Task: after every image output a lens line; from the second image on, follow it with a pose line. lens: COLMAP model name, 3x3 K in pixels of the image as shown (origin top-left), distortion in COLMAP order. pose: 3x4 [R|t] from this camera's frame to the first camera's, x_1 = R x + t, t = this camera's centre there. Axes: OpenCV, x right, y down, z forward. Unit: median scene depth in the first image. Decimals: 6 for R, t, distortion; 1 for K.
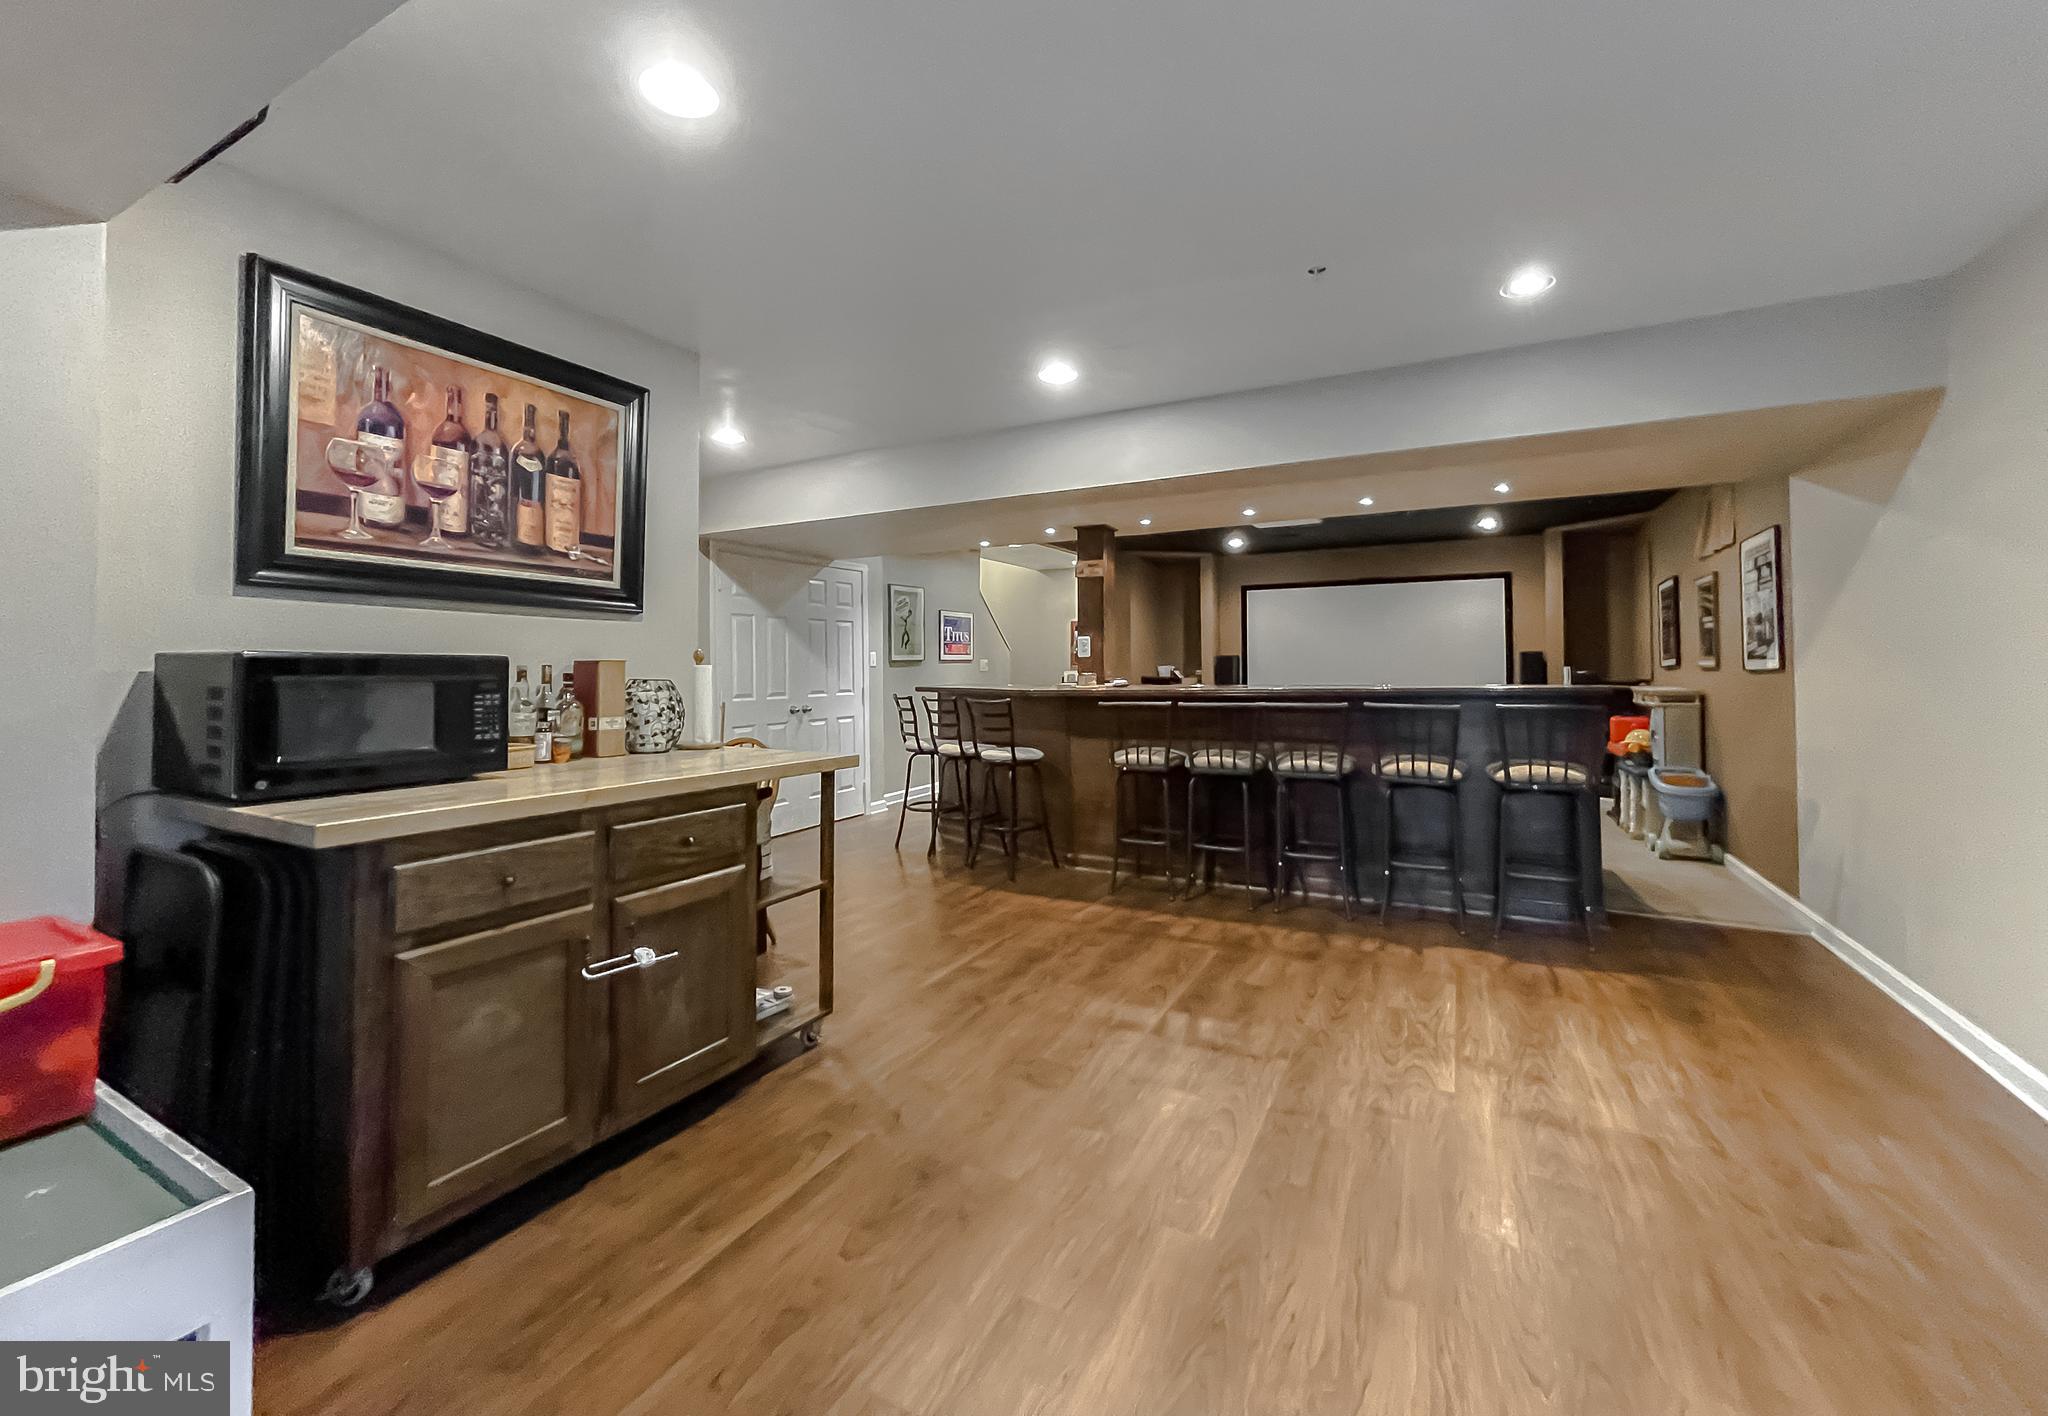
lens RADIAL K [[828.5, 0, 1013.1], [0, 828.5, 652.2], [0, 0, 1]] dist [-0.000069, 0.000014]
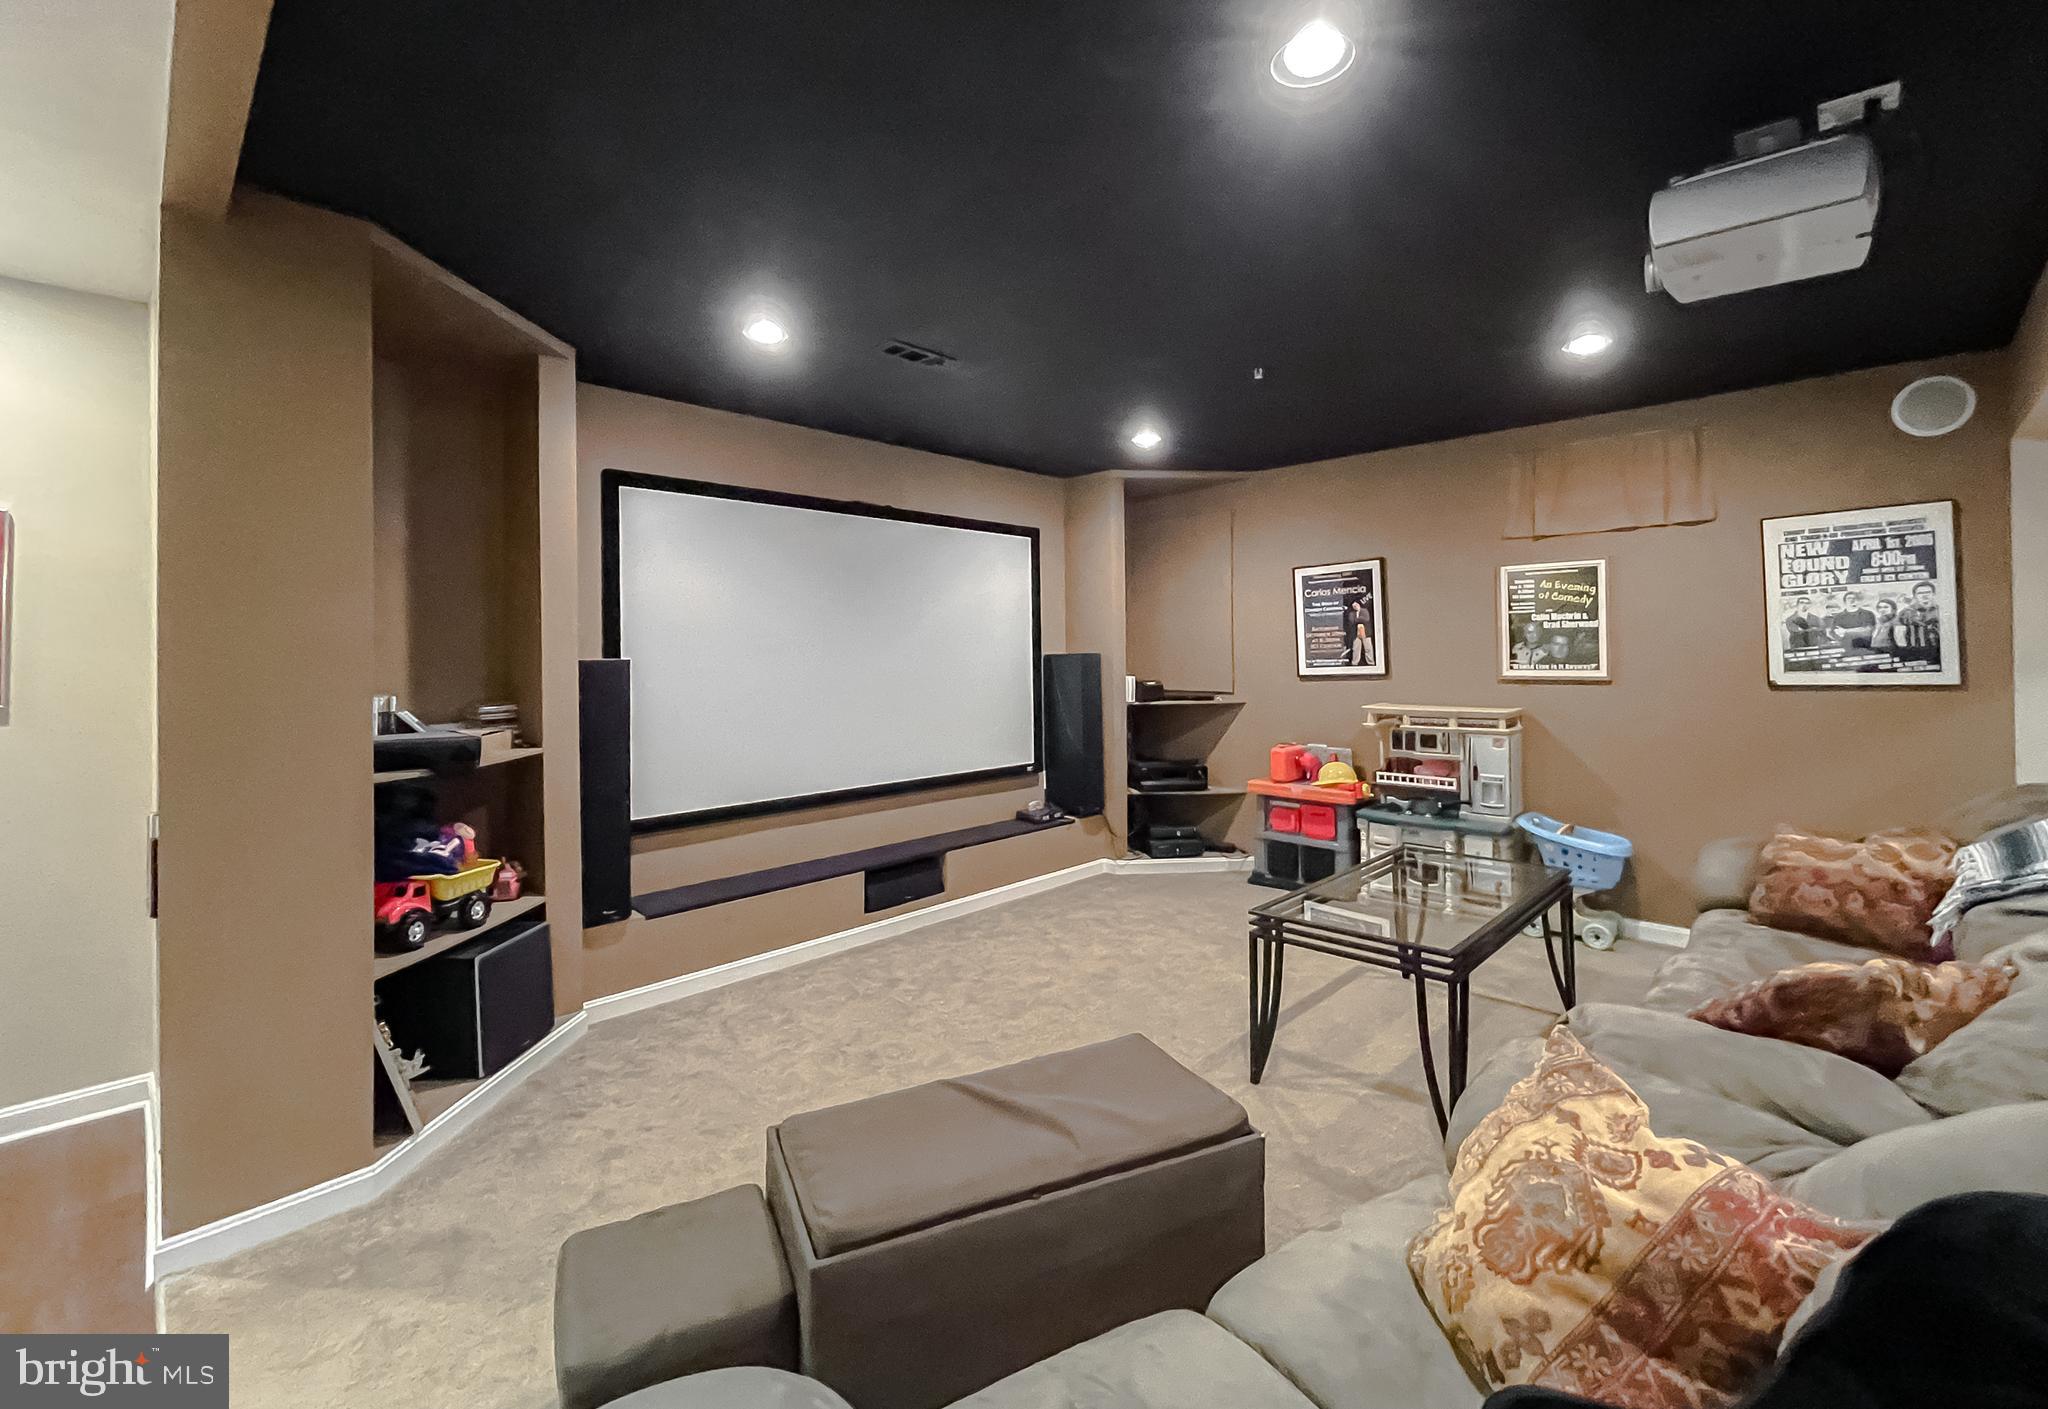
lens RADIAL K [[869.1, 0, 1019.9], [0, 869.1, 658.2], [0, 0, 1]] dist [-0.000323, 0.000043]
pose [[0.276332, -0.003542, 0.961056, -0.079725], [-0.010359, 0.999924, 0.006664, -0.001019], [-0.961006, -0.011797, 0.276275, 1.321550]]
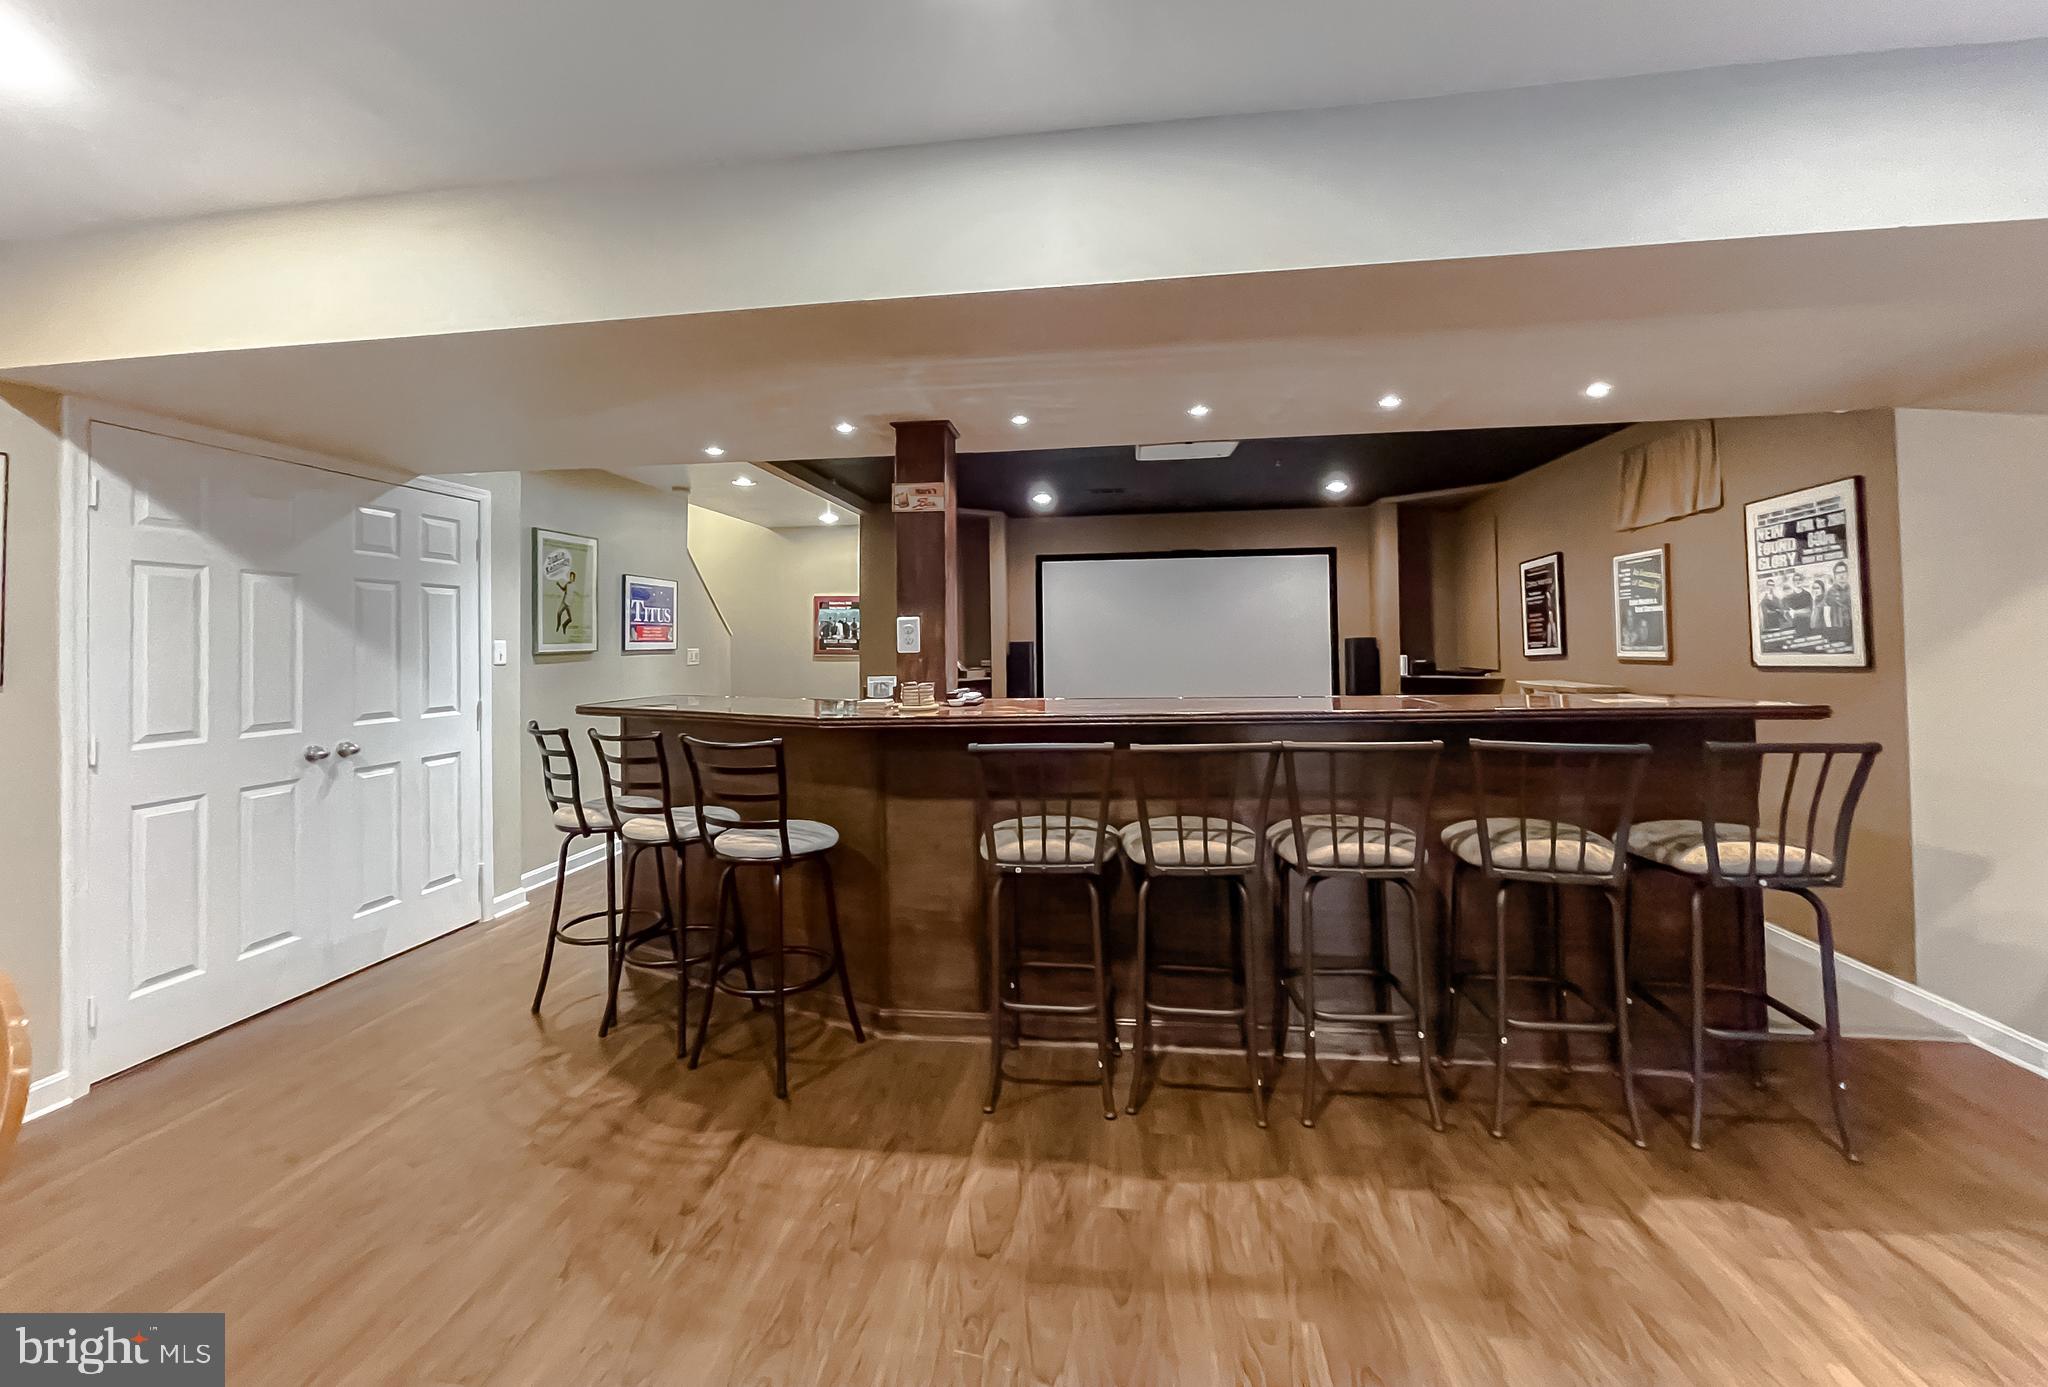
lens RADIAL K [[840.7, 0, 1020.6], [0, 840.7, 624.1], [0, 0, 1]] dist [-0.007572, 0.000037]
pose [[0.937106, 0.004647, 0.349014, -0.043184], [-0.001084, 0.999945, -0.010401, -0.008060], [-0.349043, 0.009368, 0.937060, 0.445561]]
